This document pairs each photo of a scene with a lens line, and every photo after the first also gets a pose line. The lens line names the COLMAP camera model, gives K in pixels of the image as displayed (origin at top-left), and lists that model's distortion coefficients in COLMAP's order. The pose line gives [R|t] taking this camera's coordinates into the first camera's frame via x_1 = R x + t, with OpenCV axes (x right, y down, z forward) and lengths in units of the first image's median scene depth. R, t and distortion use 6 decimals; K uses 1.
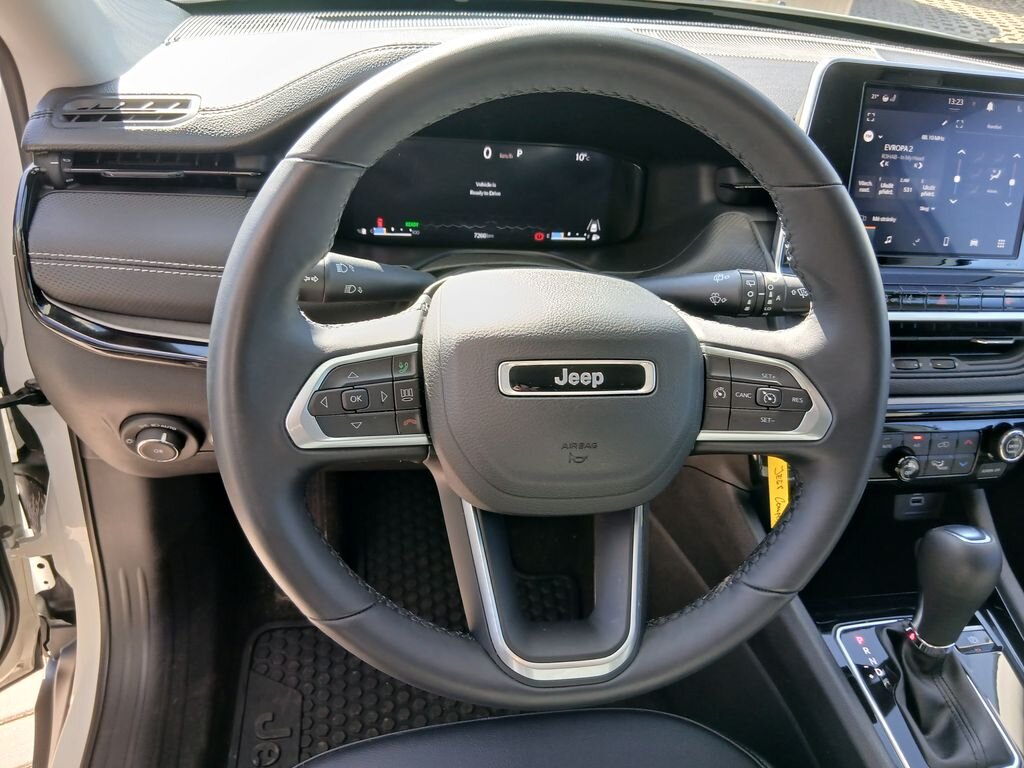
lens RADIAL K [[769.6, 0, 512.0], [0, 769.6, 384.0], [0, 0, 1]] dist [0.106493, -0.175937]
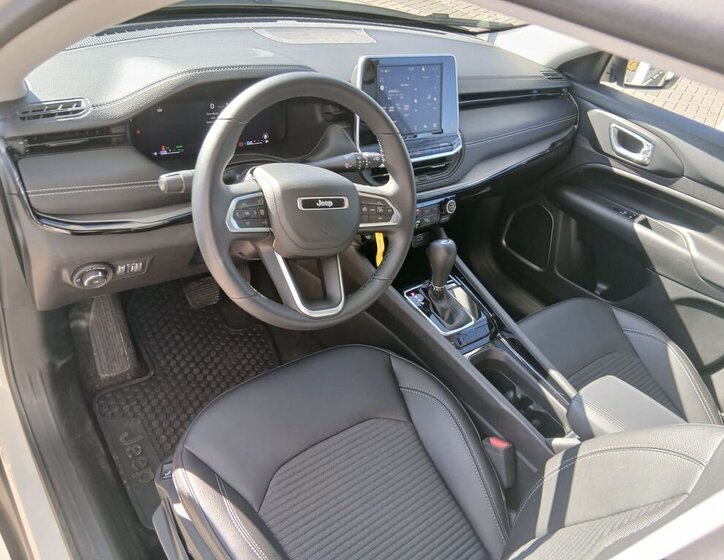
lens RADIAL K [[565.1, 0, 362.0], [0, 565.1, 280.0], [0, 0, 1]] dist [0.086235, -0.148212]
pose [[0.885715, -0.224435, 0.406372, -0.432346], [0.181066, 0.973054, 0.142763, -0.003799], [-0.427463, -0.052867, 0.902486, -0.570265]]
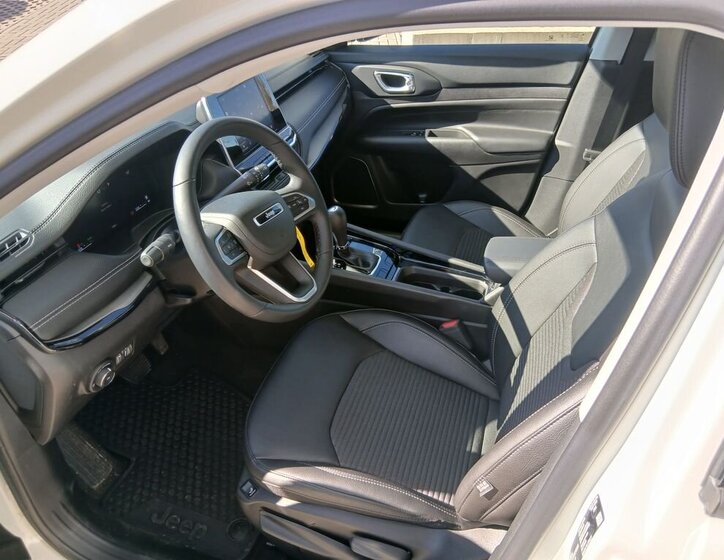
lens RADIAL K [[565.1, 0, 362.0], [0, 565.1, 280.0], [0, 0, 1]] dist [0.086235, -0.148212]
pose [[0.470928, -0.595547, 0.650808, -0.955693], [0.565981, 0.769855, 0.294938, -0.183525], [-0.676677, 0.229451, 0.699615, -0.588393]]
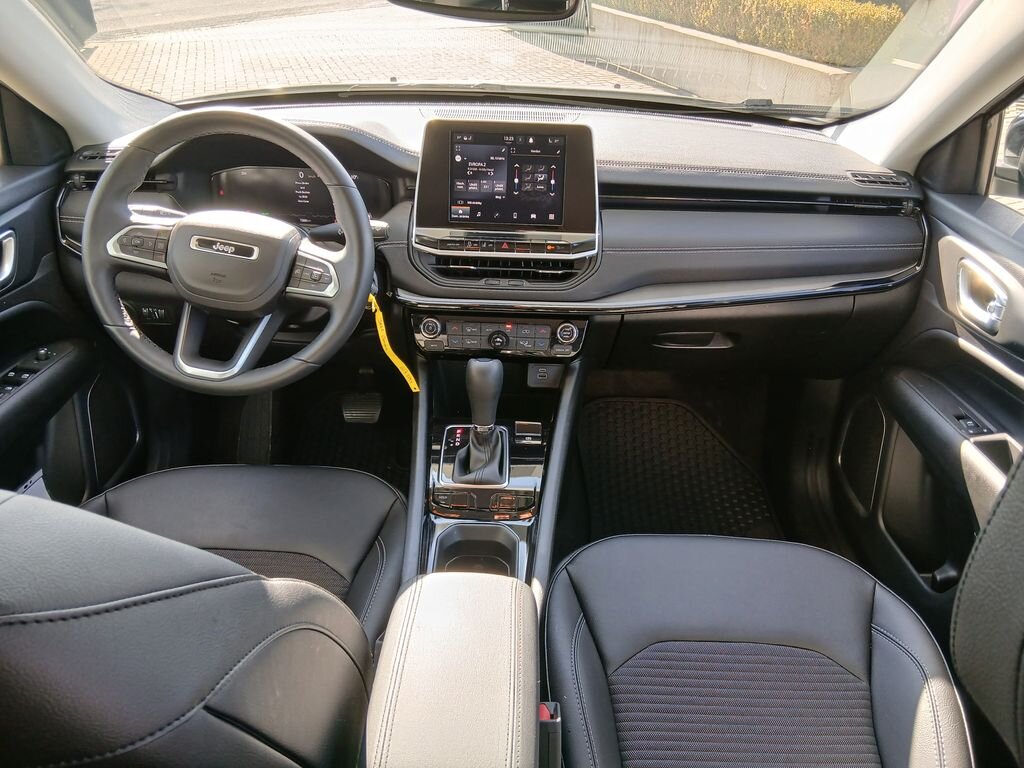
lens RADIAL K [[769.6, 0, 512.0], [0, 769.6, 384.0], [0, 0, 1]] dist [0.106493, -0.175937]
pose [[0.979783, 0.028260, -0.198055, 0.955994], [-0.046466, 0.995046, -0.087888, 0.383010], [0.194590, 0.095314, 0.976243, -0.753284]]
